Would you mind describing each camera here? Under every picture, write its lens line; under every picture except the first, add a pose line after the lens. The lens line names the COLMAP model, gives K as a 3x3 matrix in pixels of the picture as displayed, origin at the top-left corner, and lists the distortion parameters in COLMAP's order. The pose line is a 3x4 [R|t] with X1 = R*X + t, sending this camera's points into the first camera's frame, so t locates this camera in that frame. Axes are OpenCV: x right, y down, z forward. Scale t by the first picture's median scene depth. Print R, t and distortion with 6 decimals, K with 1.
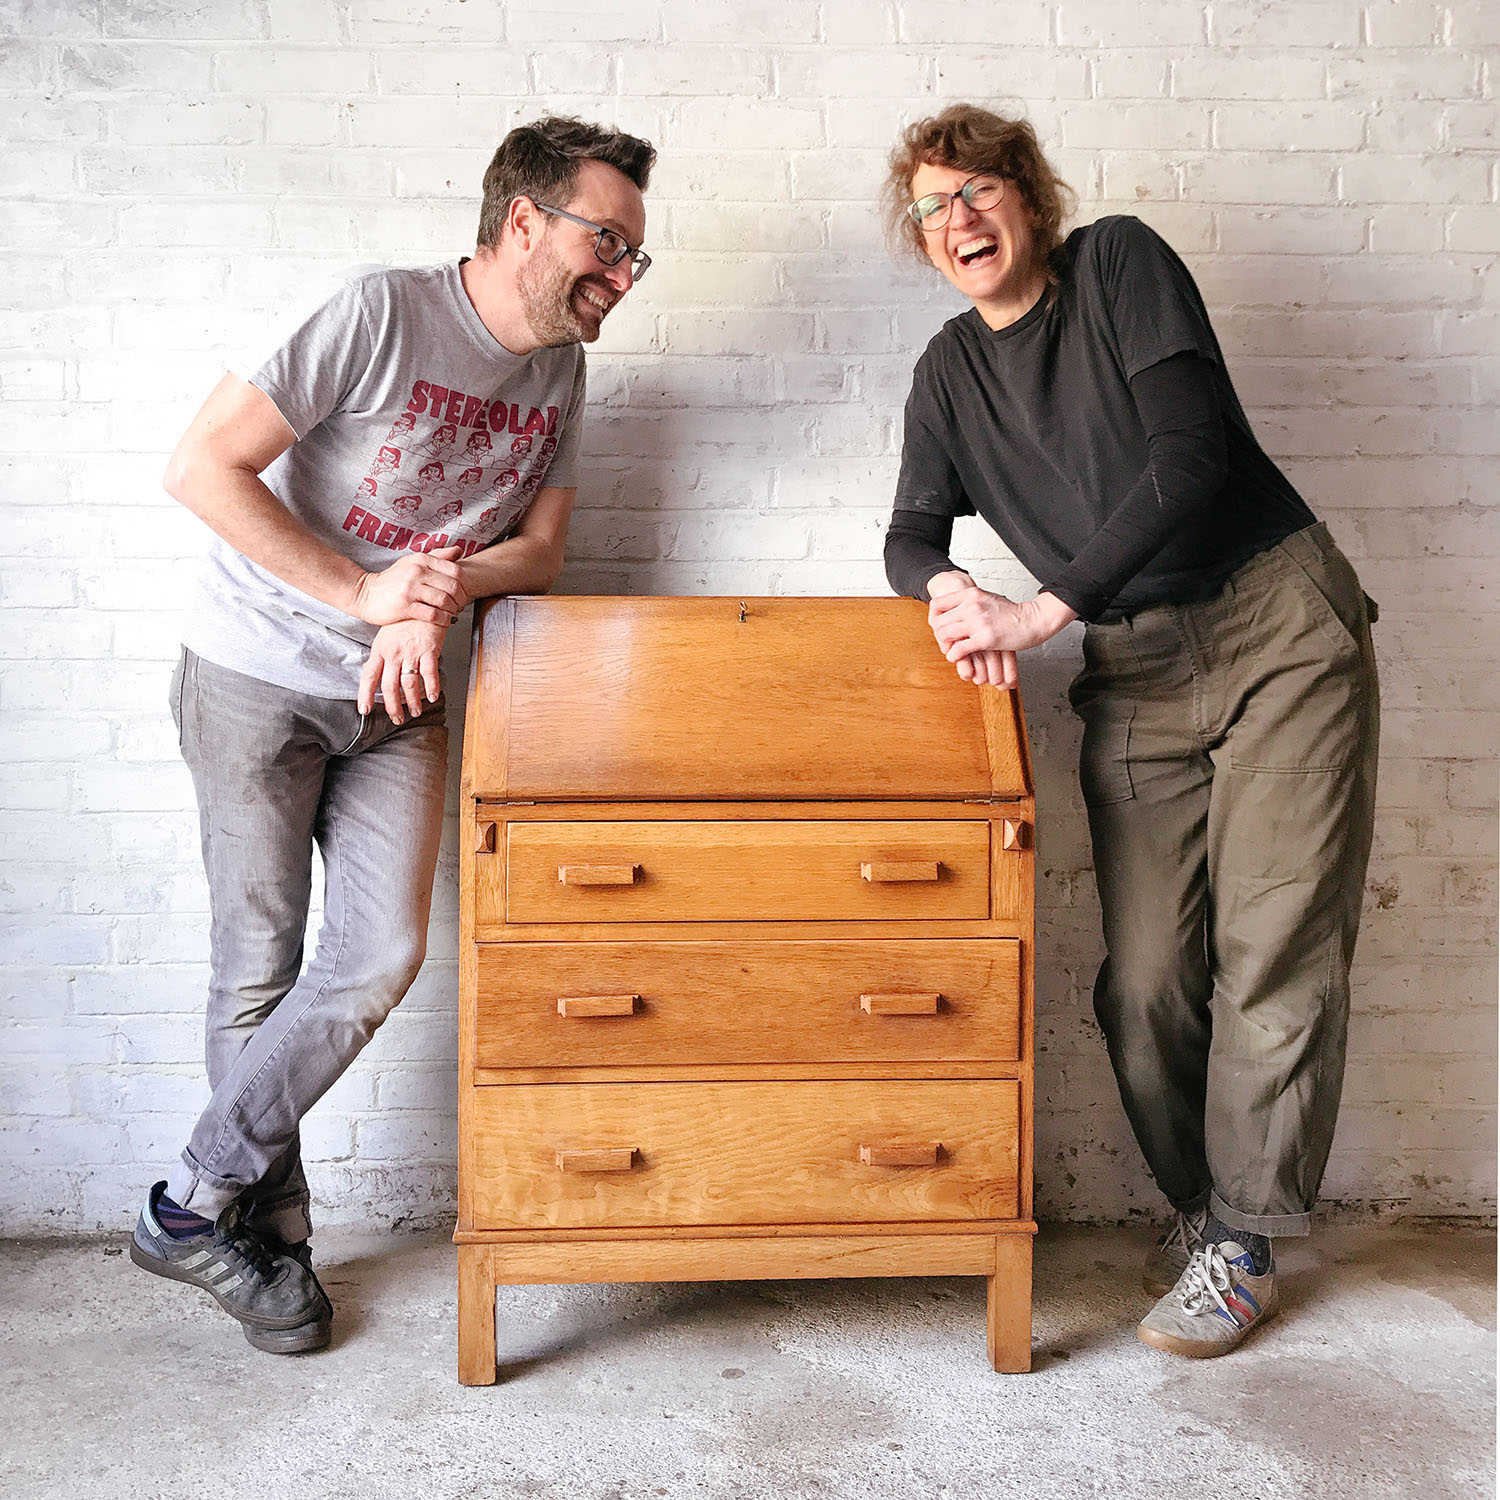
lens RADIAL K [[1569.9, 0, 750.9], [0, 1569.9, 704.3], [0, 0, 1]] dist [-0.001202, -0.013693]
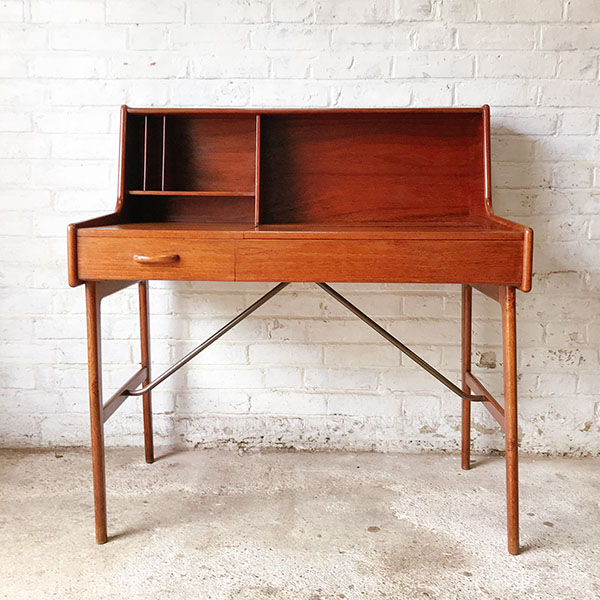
lens RADIAL K [[627.9, 0, 300.4], [0, 627.9, 281.7], [0, 0, 1]] dist [-0.001202, -0.013693]
pose [[0.998488, 0.010937, -0.053872, -0.057626], [-0.007230, 0.997623, 0.068530, 0.073840], [0.054493, -0.068037, 0.996194, 0.246939]]
